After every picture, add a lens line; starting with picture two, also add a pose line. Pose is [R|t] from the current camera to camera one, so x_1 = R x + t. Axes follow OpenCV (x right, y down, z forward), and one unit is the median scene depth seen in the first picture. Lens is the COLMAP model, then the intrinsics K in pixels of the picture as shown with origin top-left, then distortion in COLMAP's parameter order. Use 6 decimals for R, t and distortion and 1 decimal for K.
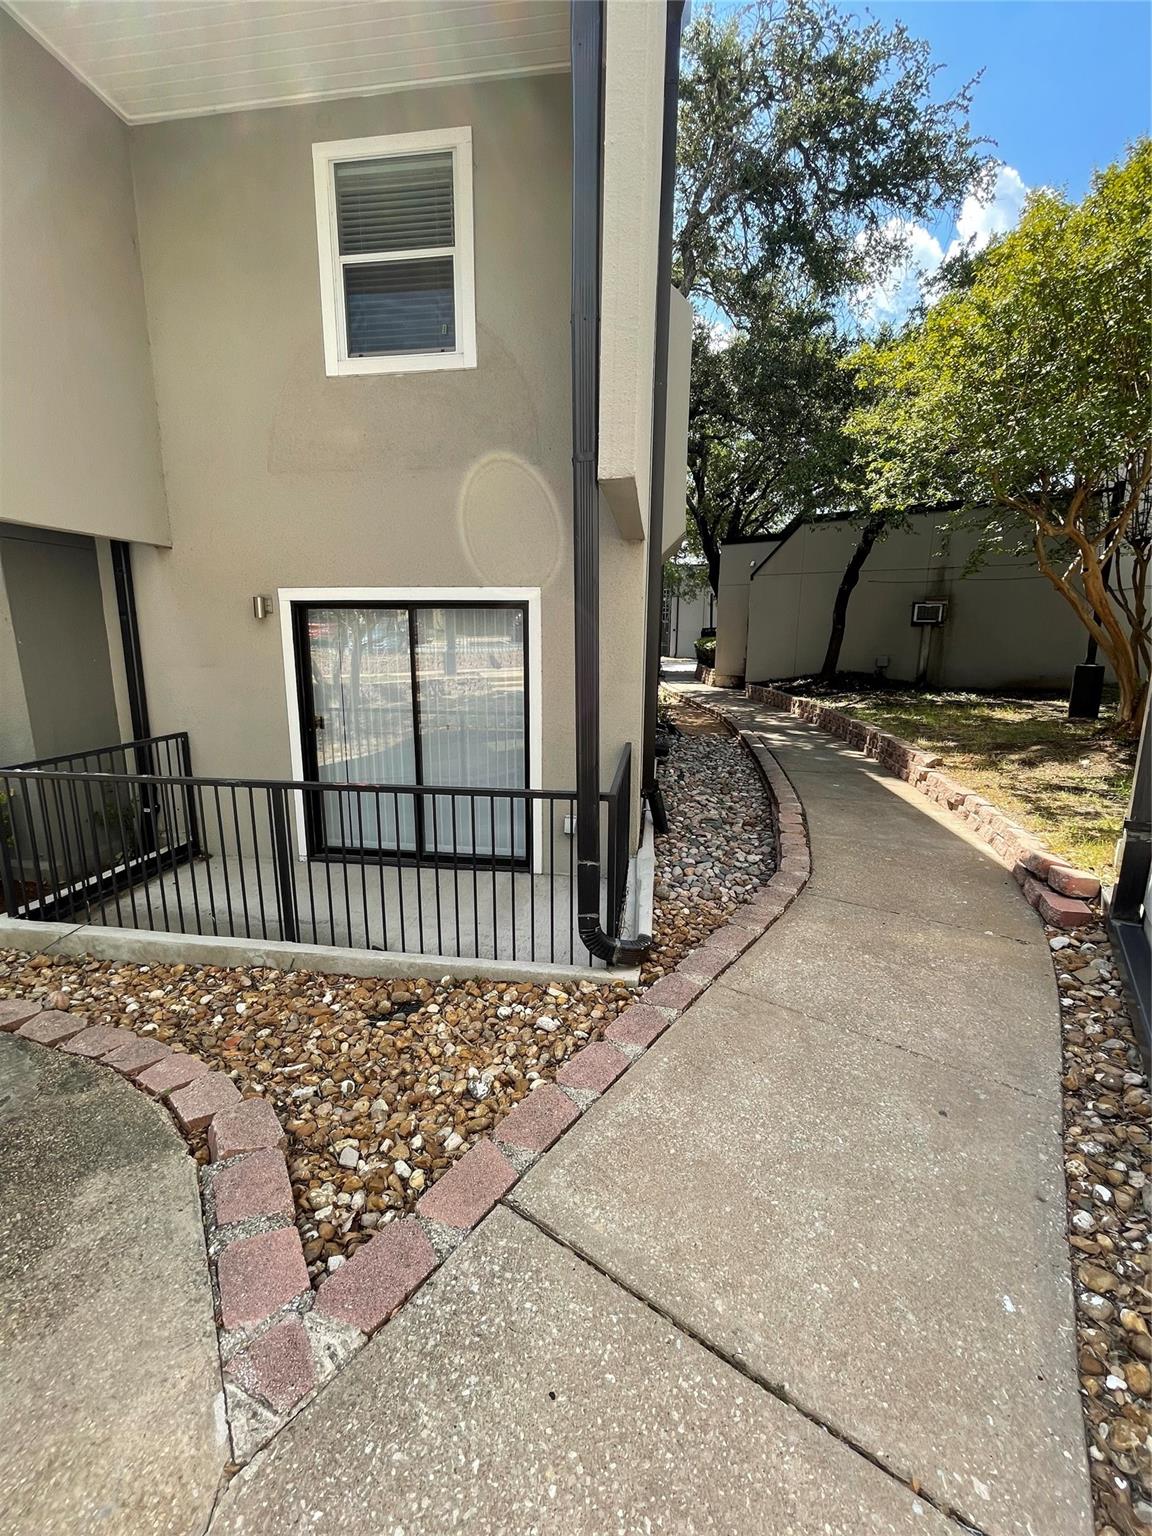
lens RADIAL K [[622.6, 0, 576.4], [0, 622.6, 770.0], [0, 0, 1]] dist [-0.007019, 0.002052]
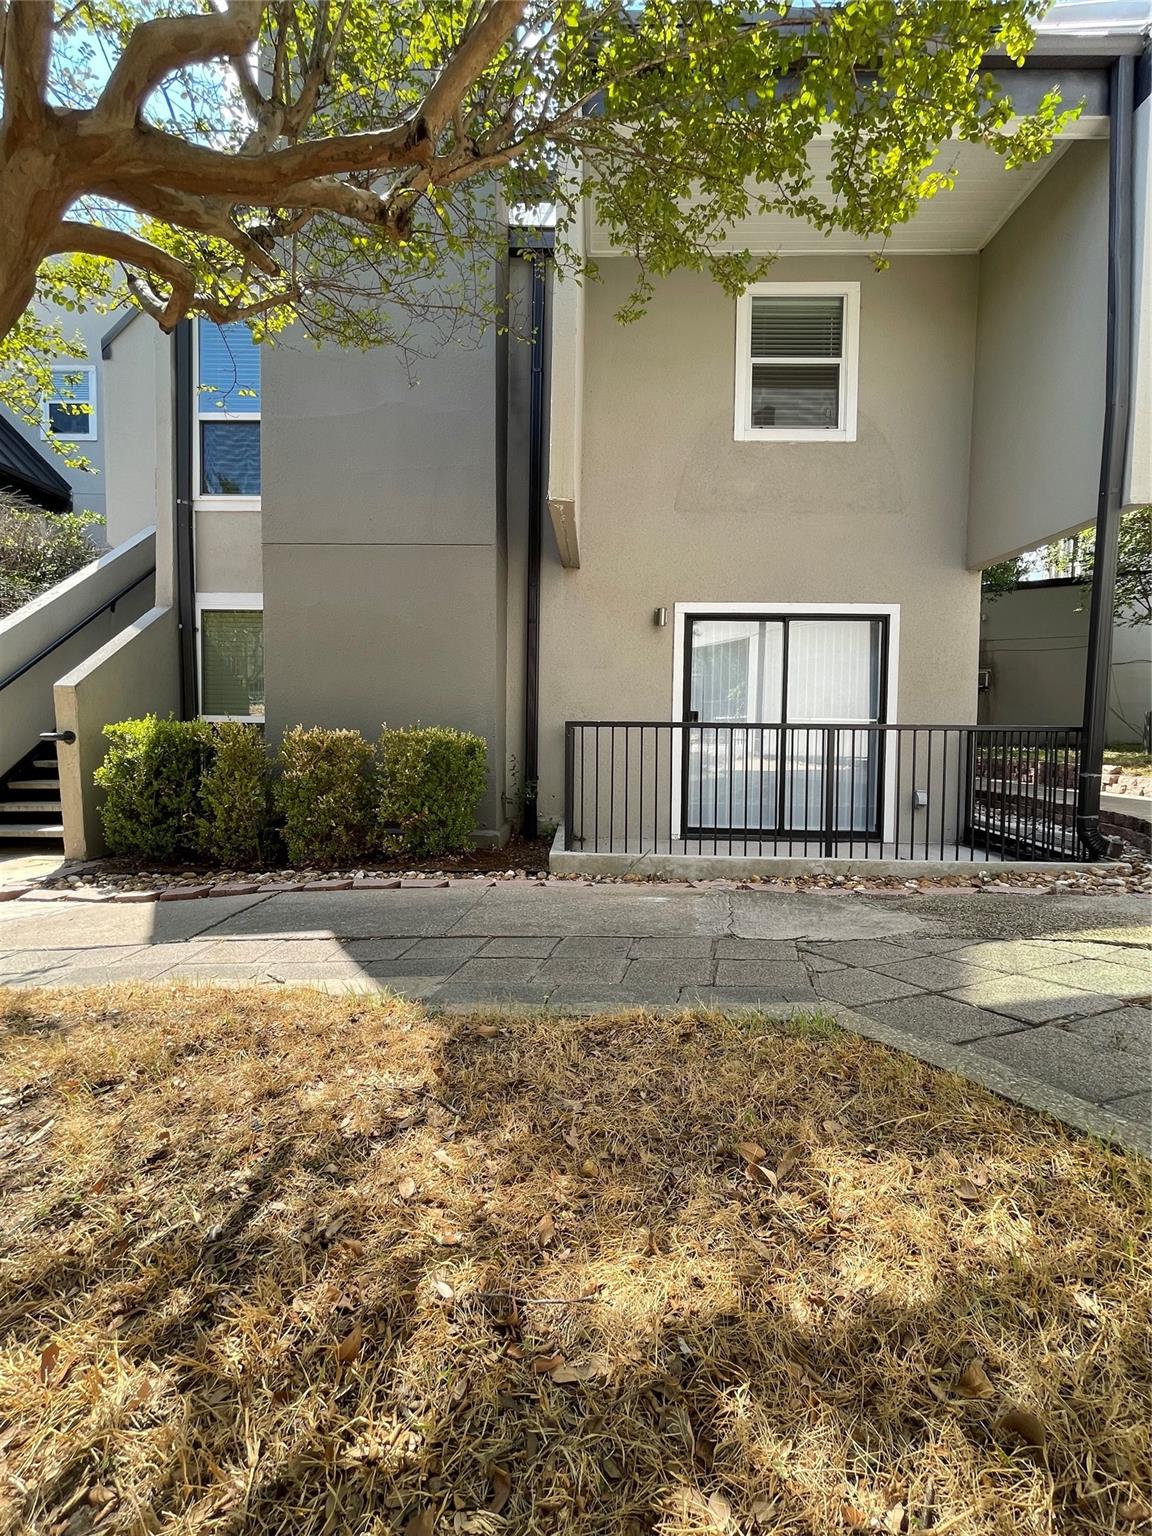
lens RADIAL K [[622.6, 0, 575.5], [0, 622.6, 767.1], [0, 0, 1]] dist [-0.007019, 0.002052]
pose [[0.992769, -0.001909, 0.120023, -0.910799], [0.020719, 0.987591, -0.155674, 0.227519], [-0.118237, 0.157035, 0.980490, -0.112959]]
